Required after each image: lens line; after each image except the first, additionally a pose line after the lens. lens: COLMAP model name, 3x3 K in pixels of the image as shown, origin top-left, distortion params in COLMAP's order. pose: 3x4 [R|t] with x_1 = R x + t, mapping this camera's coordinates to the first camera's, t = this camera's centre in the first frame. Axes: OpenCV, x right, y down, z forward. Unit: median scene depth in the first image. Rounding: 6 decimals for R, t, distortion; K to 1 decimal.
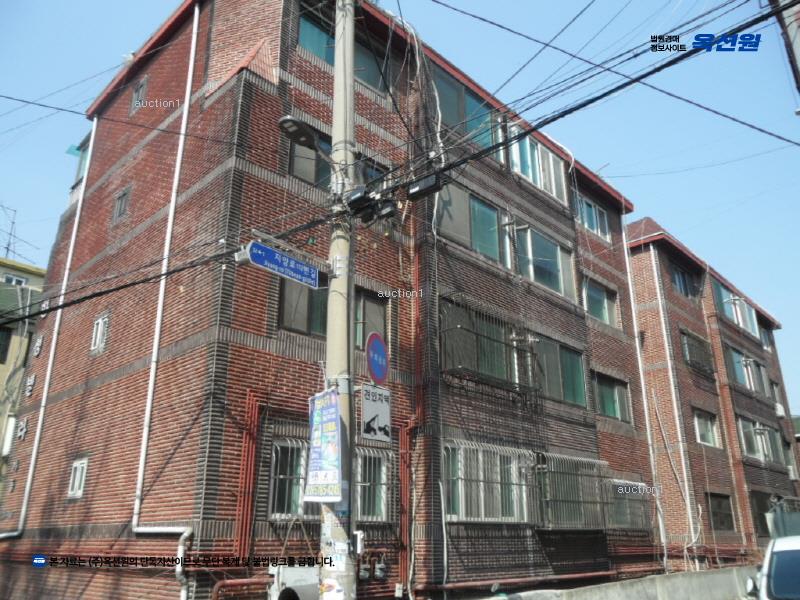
lens RADIAL K [[641.3, 0, 400.0], [0, 641.3, 300.0], [0, 0, 1]] dist [-0.050409, 0.067386]
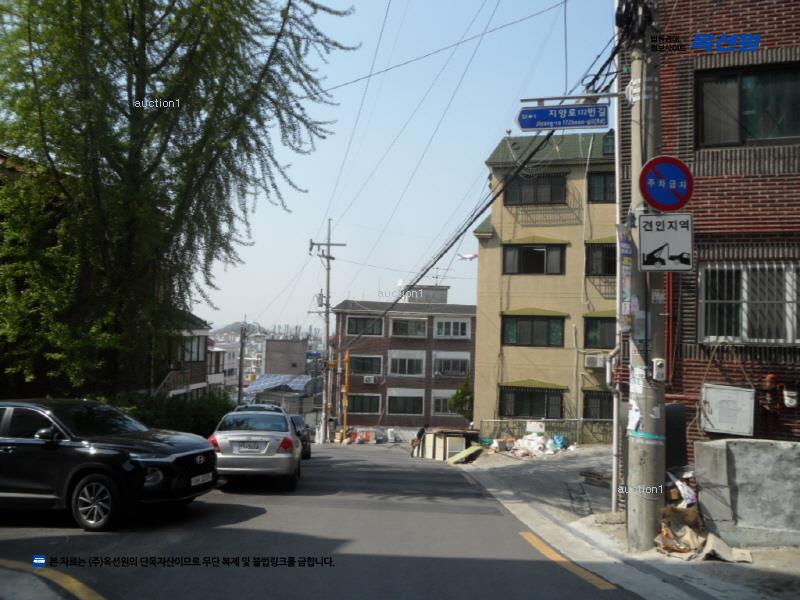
lens RADIAL K [[641.3, 0, 400.0], [0, 641.3, 300.0], [0, 0, 1]] dist [-0.050409, 0.067386]
pose [[0.432931, -0.025182, -0.901075, 0.505031], [0.283472, 0.952700, 0.109573, 0.032941], [0.855695, -0.302868, 0.419592, 0.184140]]
